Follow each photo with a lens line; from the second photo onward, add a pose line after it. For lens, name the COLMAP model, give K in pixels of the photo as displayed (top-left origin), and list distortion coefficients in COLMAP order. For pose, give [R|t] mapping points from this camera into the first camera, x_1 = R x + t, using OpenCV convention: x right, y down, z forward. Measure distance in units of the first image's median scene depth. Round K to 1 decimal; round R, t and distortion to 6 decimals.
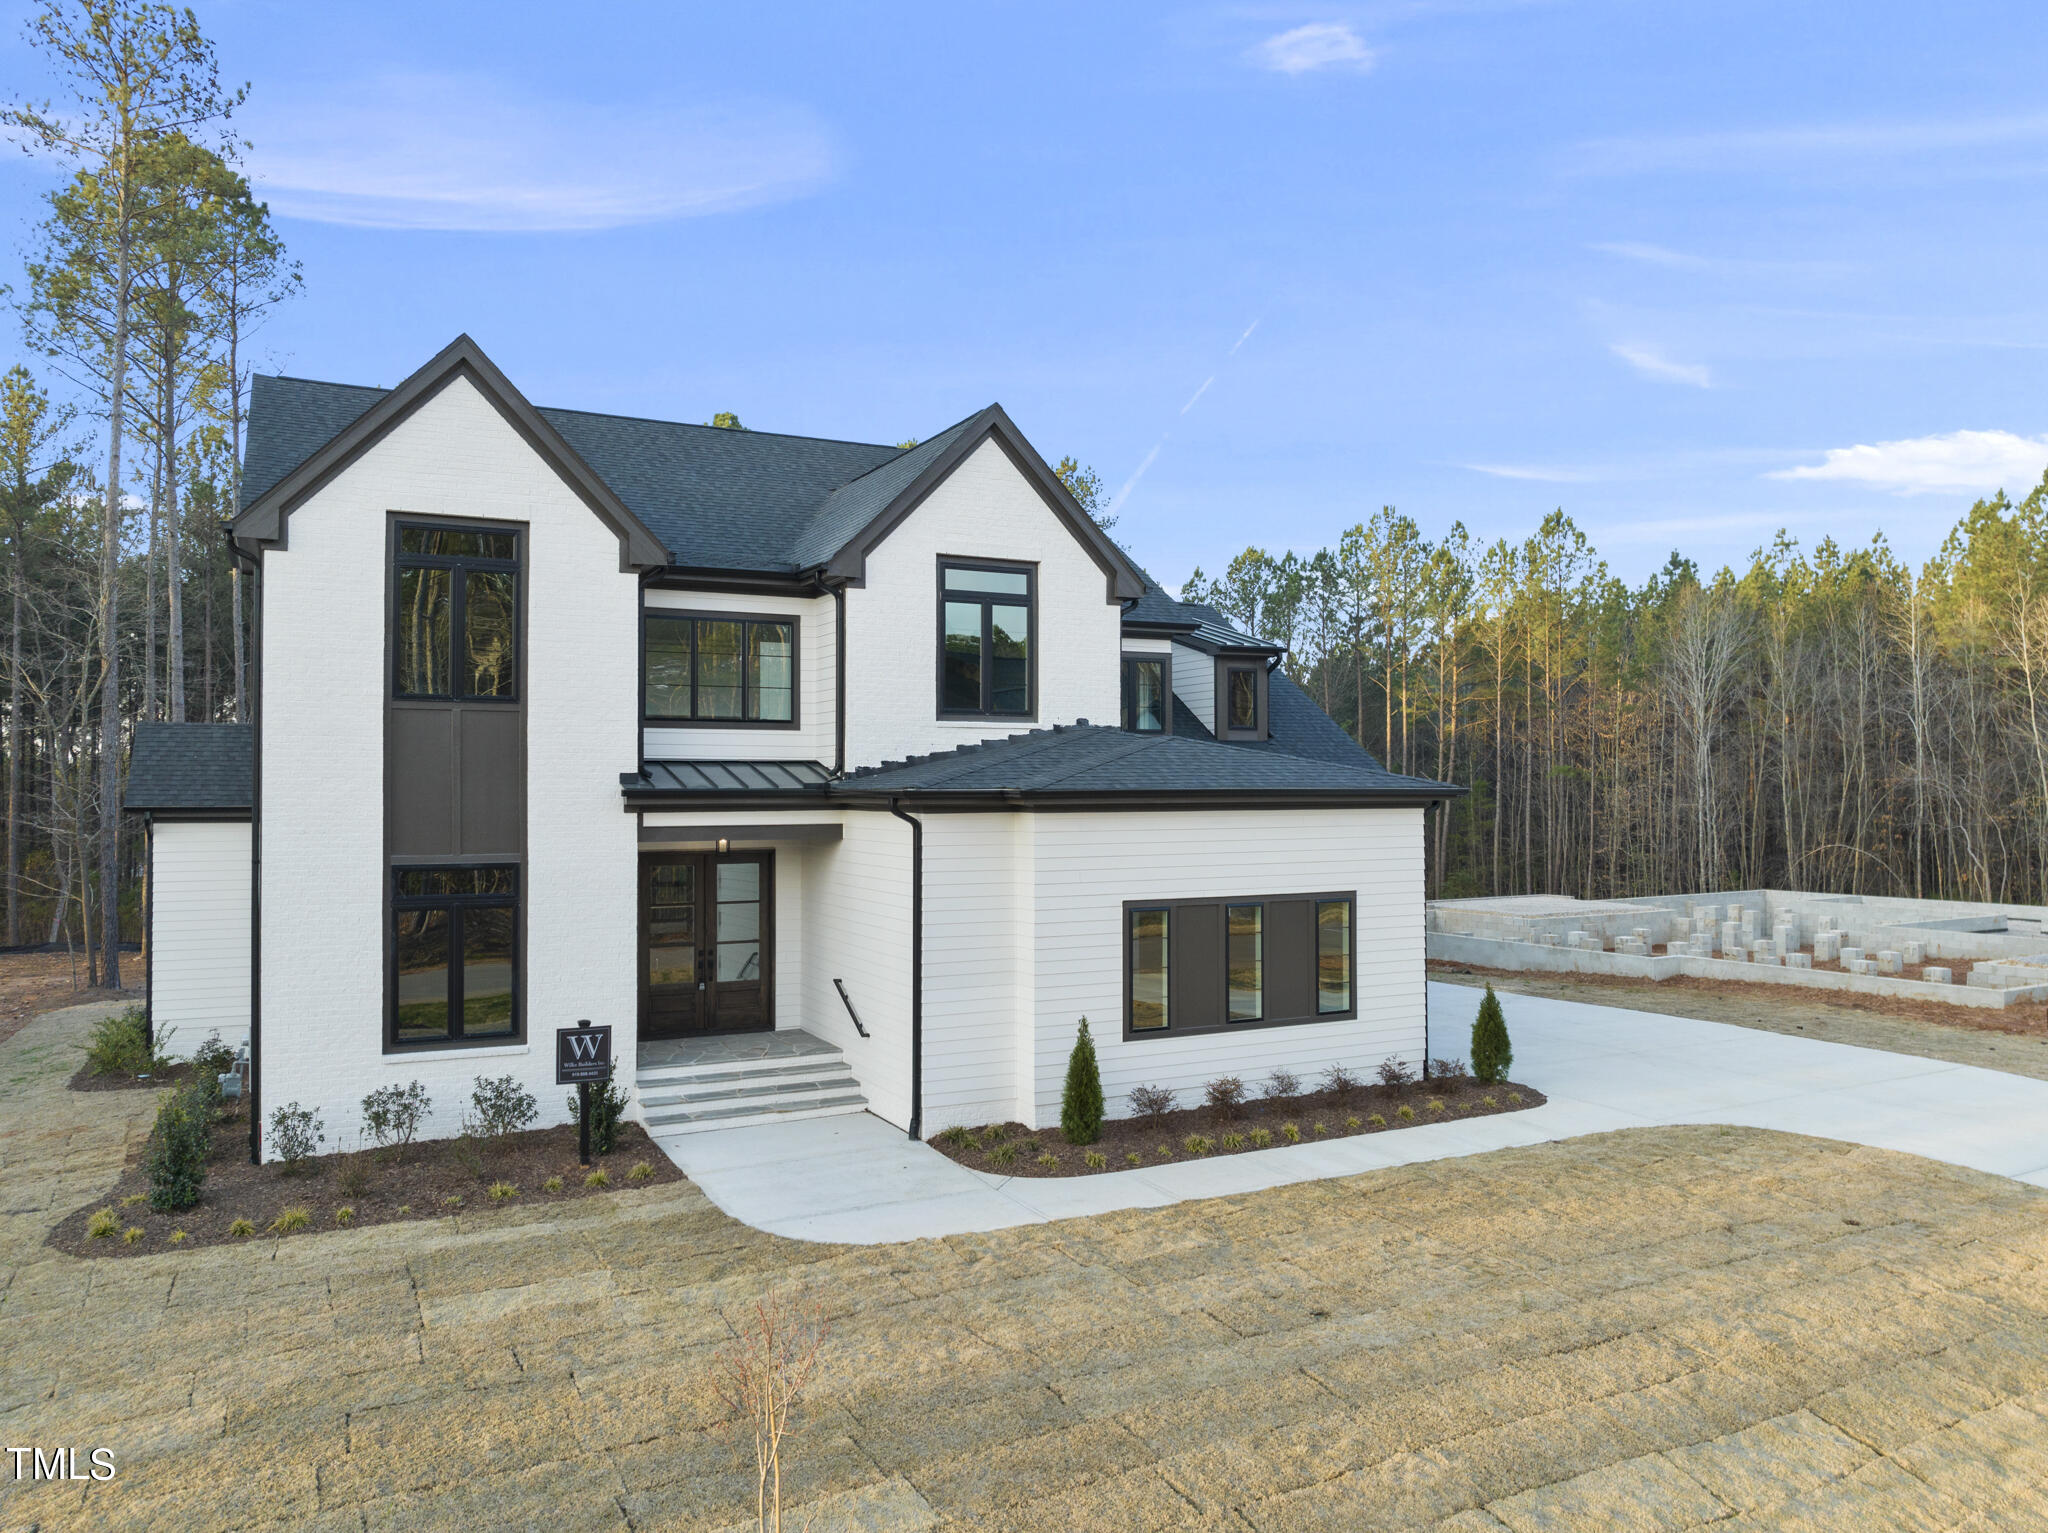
lens RADIAL K [[1433.3, 0, 1024.0], [0, 1433.3, 766.5], [0, 0, 1]] dist [-0.018909, 0.003639]
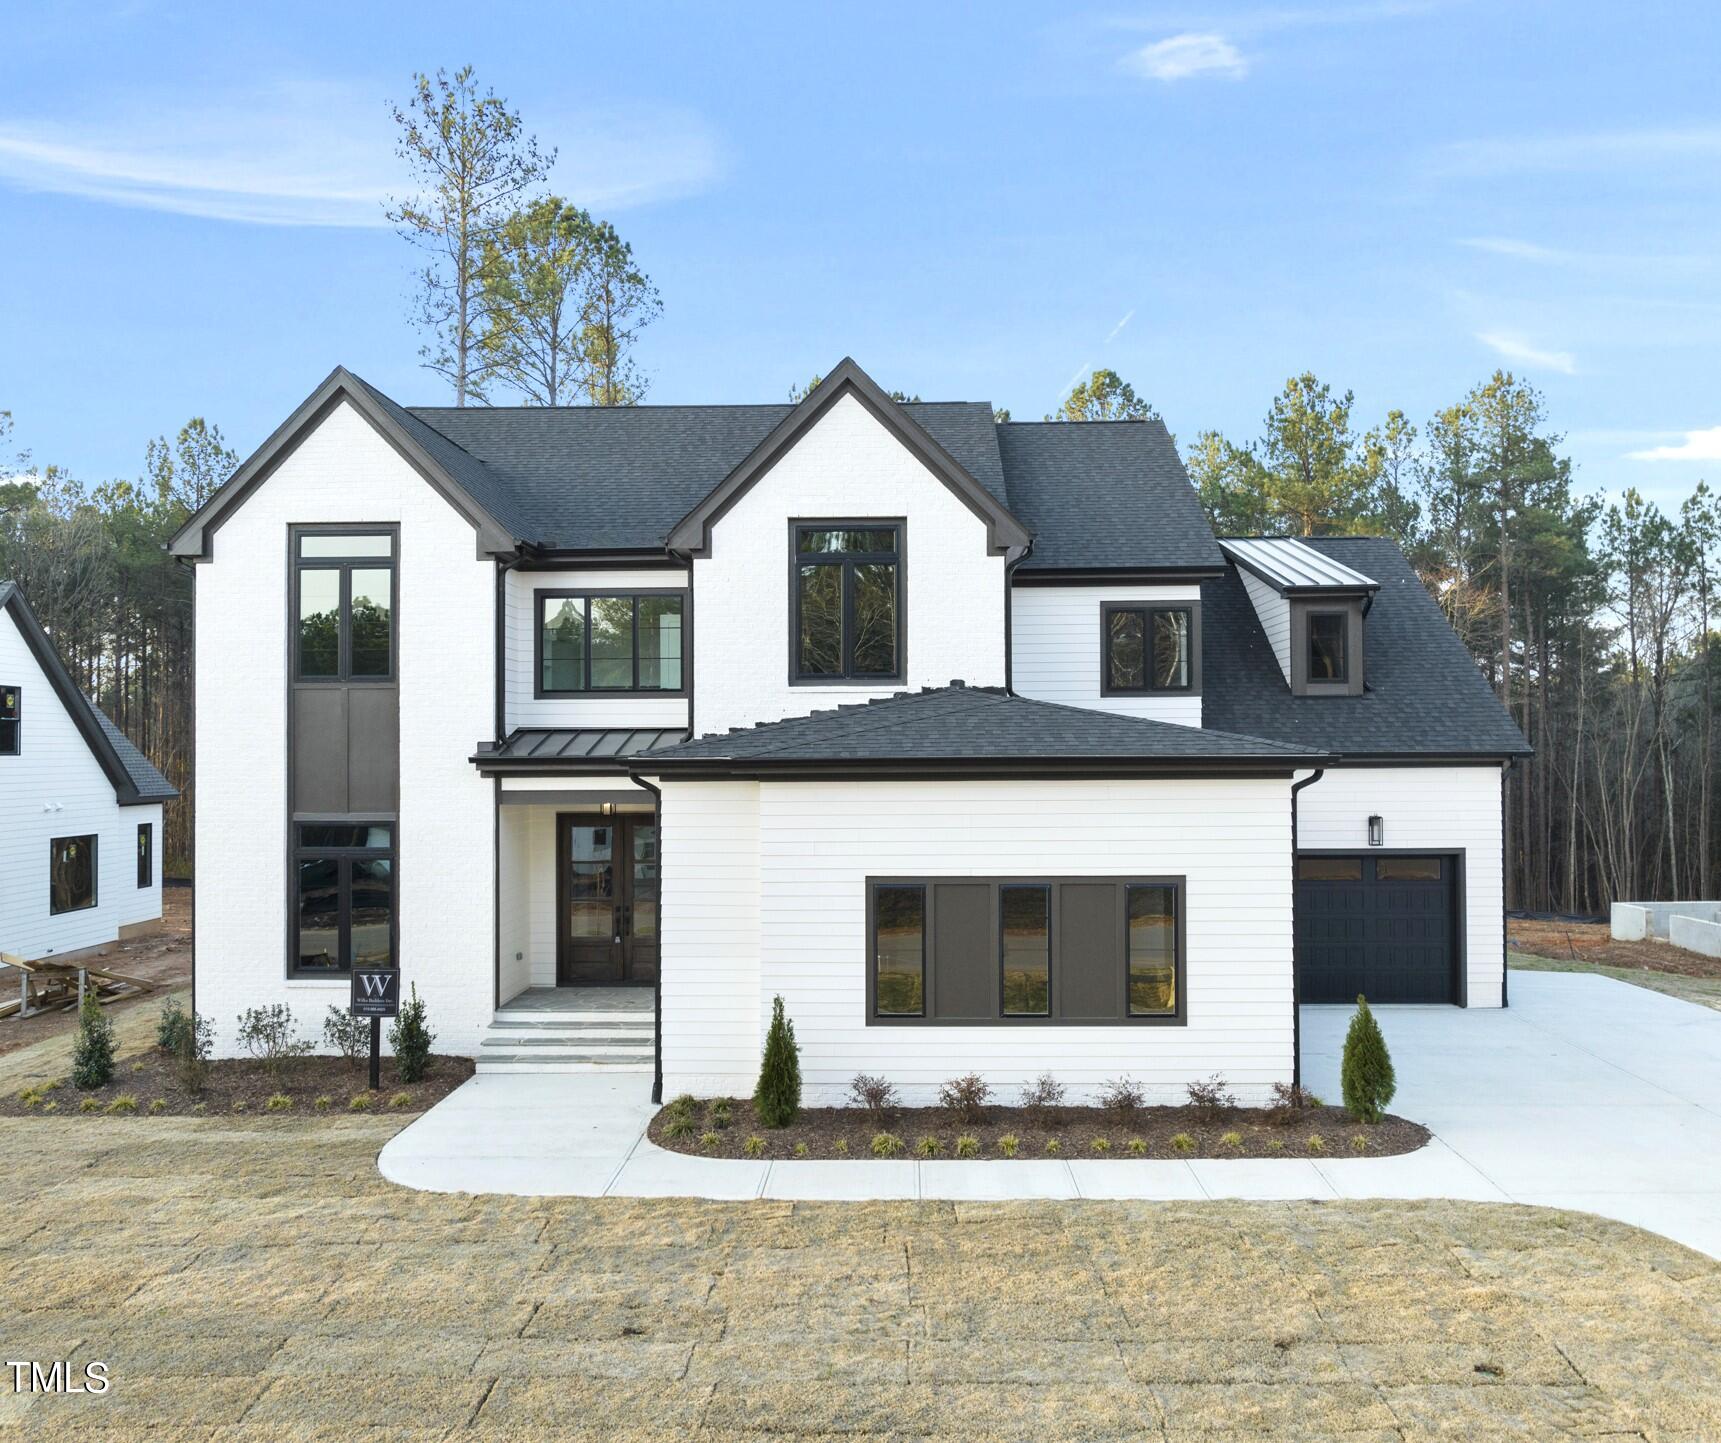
lens RADIAL K [[1409.1, 0, 860.5], [0, 1409.1, 721.5], [0, 0, 1]] dist [-0.013477, -0.015373]
pose [[0.871088, -0.017343, -0.490821, 0.577180], [0.009794, 0.999791, -0.017946, 0.012919], [0.491030, 0.010826, 0.871076, 0.224778]]
